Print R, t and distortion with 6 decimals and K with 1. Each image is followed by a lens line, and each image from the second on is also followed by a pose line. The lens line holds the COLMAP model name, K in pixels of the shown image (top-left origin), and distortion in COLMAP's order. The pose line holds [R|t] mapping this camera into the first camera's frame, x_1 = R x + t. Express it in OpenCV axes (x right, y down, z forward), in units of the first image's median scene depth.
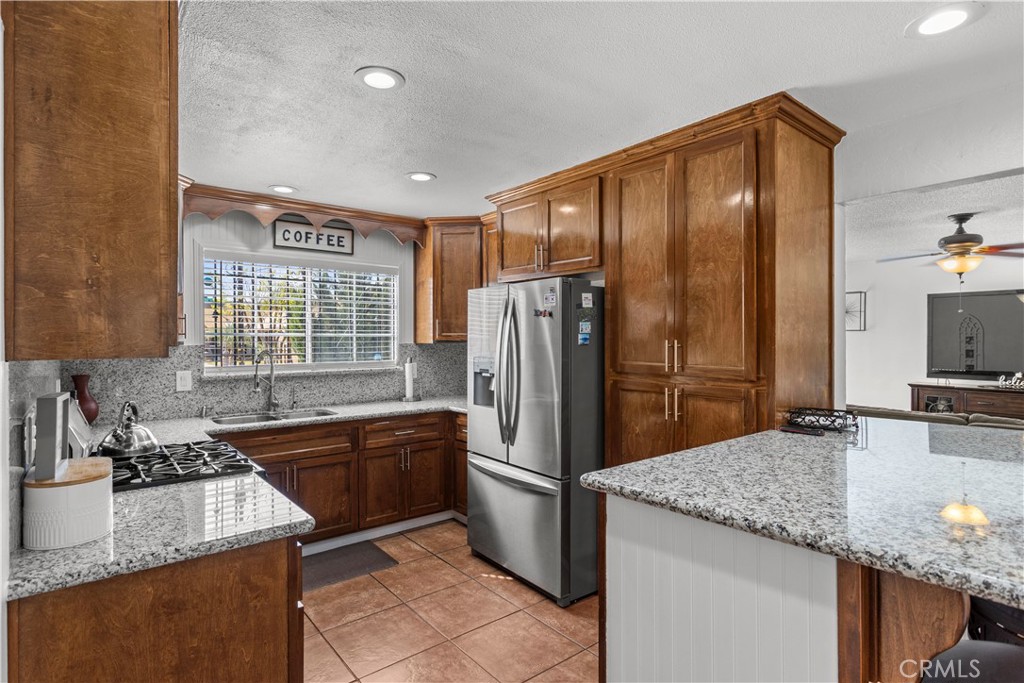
lens RADIAL K [[510.9, 0, 515.4], [0, 510.9, 341.1], [0, 0, 1]] dist [-0.011063, 0.006038]
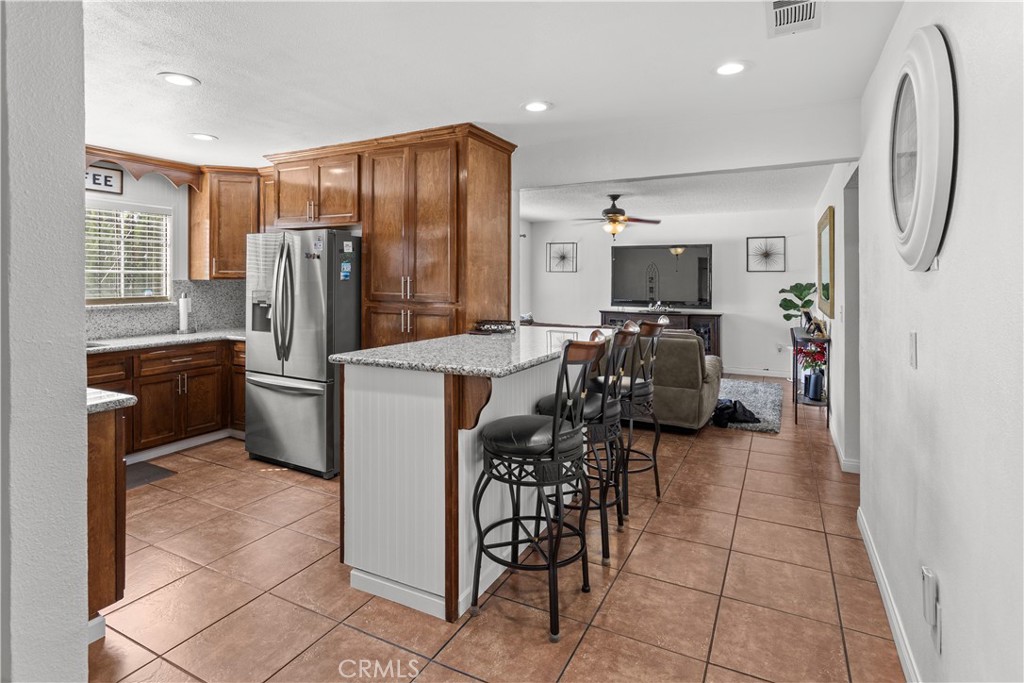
lens RADIAL K [[510.9, 0, 507.7], [0, 510.9, 279.7], [0, 0, 1]] dist [-0.011063, 0.006038]
pose [[0.922441, 0.003584, 0.386122, 0.010992], [-0.002892, 0.999993, -0.002375, 0.007358], [-0.386128, 0.001074, 0.922445, -0.380102]]
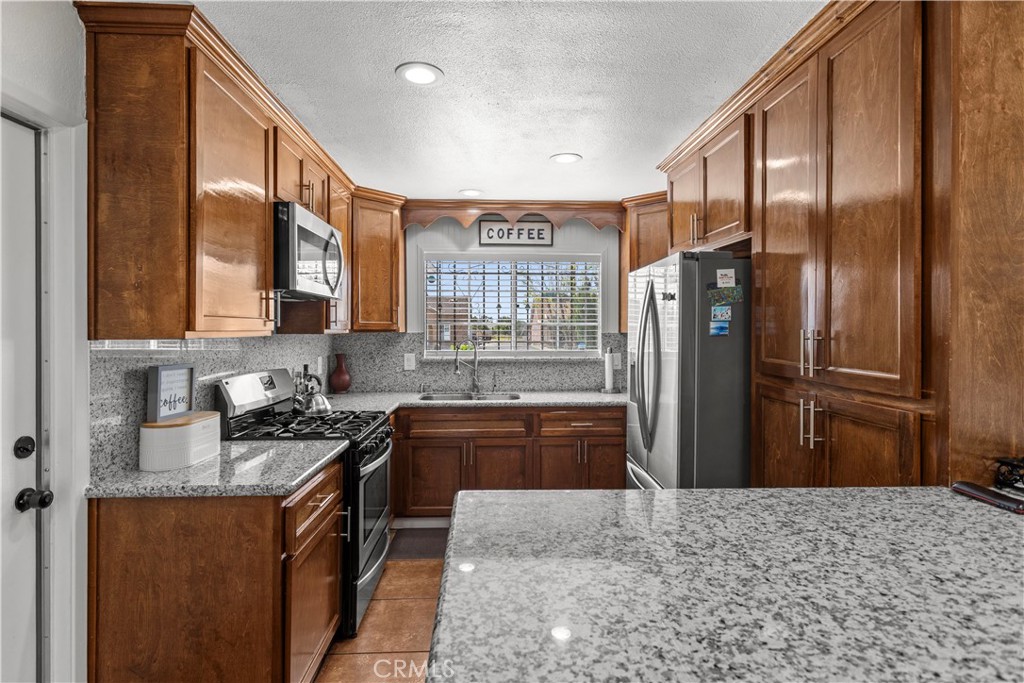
lens RADIAL K [[510.9, 0, 518.6], [0, 510.9, 331.7], [0, 0, 1]] dist [-0.011063, 0.006038]
pose [[0.810198, 0.007296, -0.586111, 0.332623], [-0.006634, 0.999973, 0.003278, 0.000567], [0.586119, 0.001233, 0.810224, 0.187957]]
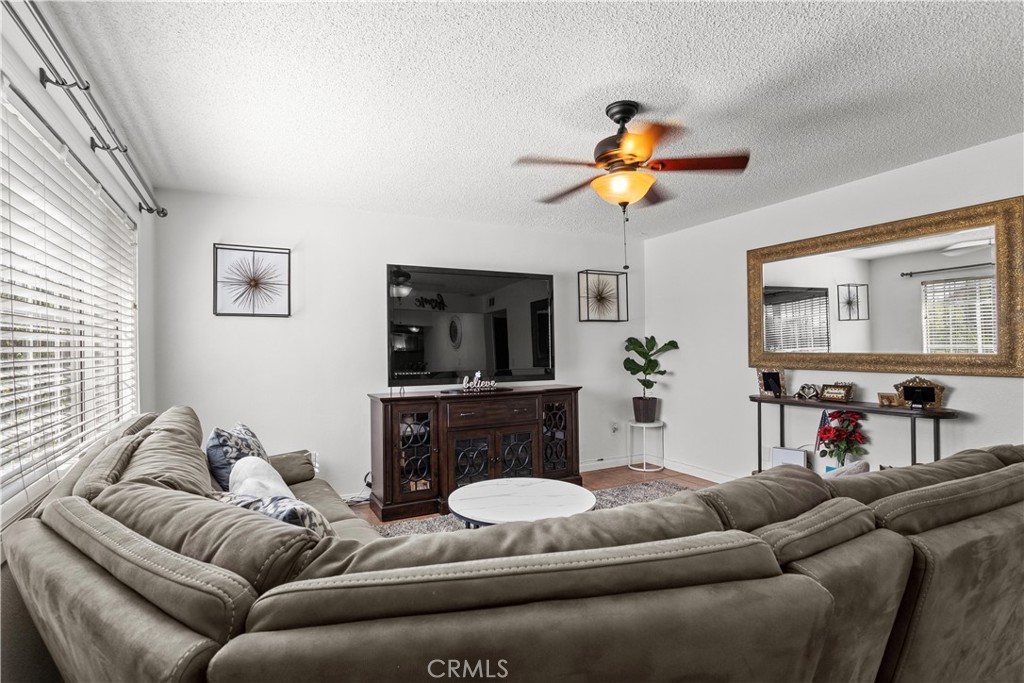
lens RADIAL K [[510.9, 0, 507.2], [0, 510.9, 340.4], [0, 0, 1]] dist [-0.011063, 0.006038]
pose [[0.217629, 0.012266, 0.975955, 0.361563], [0.019201, 0.999674, -0.016846, 0.050004], [-0.975843, 0.022406, 0.217322, 1.426372]]
